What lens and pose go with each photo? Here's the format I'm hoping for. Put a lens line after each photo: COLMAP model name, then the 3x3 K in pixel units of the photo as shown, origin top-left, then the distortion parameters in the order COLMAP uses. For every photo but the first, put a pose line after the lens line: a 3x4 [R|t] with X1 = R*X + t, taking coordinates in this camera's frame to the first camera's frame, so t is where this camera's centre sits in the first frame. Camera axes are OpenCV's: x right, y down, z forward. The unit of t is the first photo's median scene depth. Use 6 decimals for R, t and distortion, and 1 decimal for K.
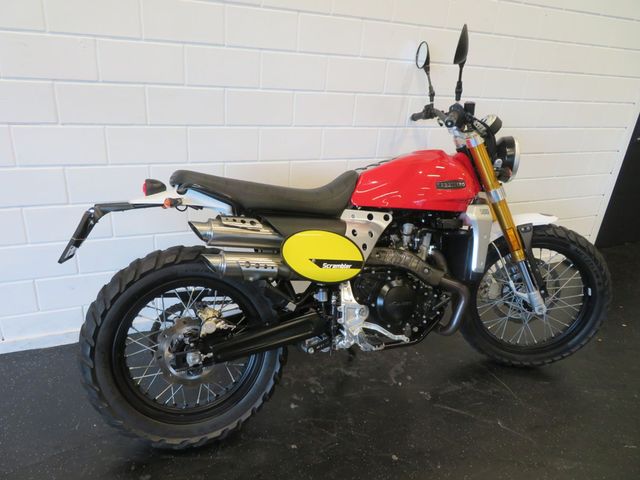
lens RADIAL K [[460.1, 0, 320.0], [0, 460.1, 240.0], [0, 0, 1]] dist [-0.001207, -0.001435]
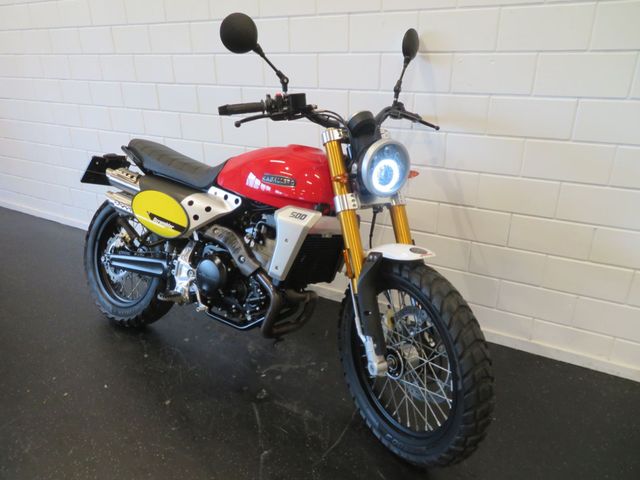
lens RADIAL K [[460.1, 0, 320.0], [0, 460.1, 240.0], [0, 0, 1]] dist [-0.001207, -0.001435]
pose [[0.576096, 0.237907, -0.781994, 1.116324], [-0.264303, 0.959528, 0.097207, -0.117182], [0.773471, 0.150683, 0.615660, 0.503385]]
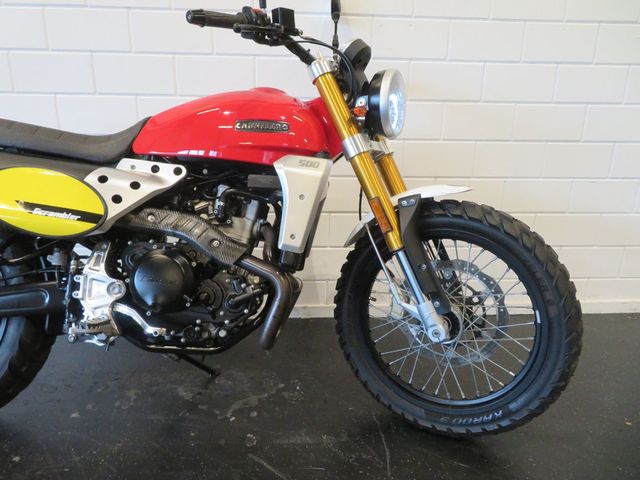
lens RADIAL K [[460.1, 0, 320.0], [0, 460.1, 240.0], [0, 0, 1]] dist [-0.001207, -0.001435]
pose [[0.929769, 0.035459, -0.366433, 0.640677], [-0.089332, 0.987333, -0.131124, 0.140593], [0.357142, 0.154649, 0.921159, 0.406937]]
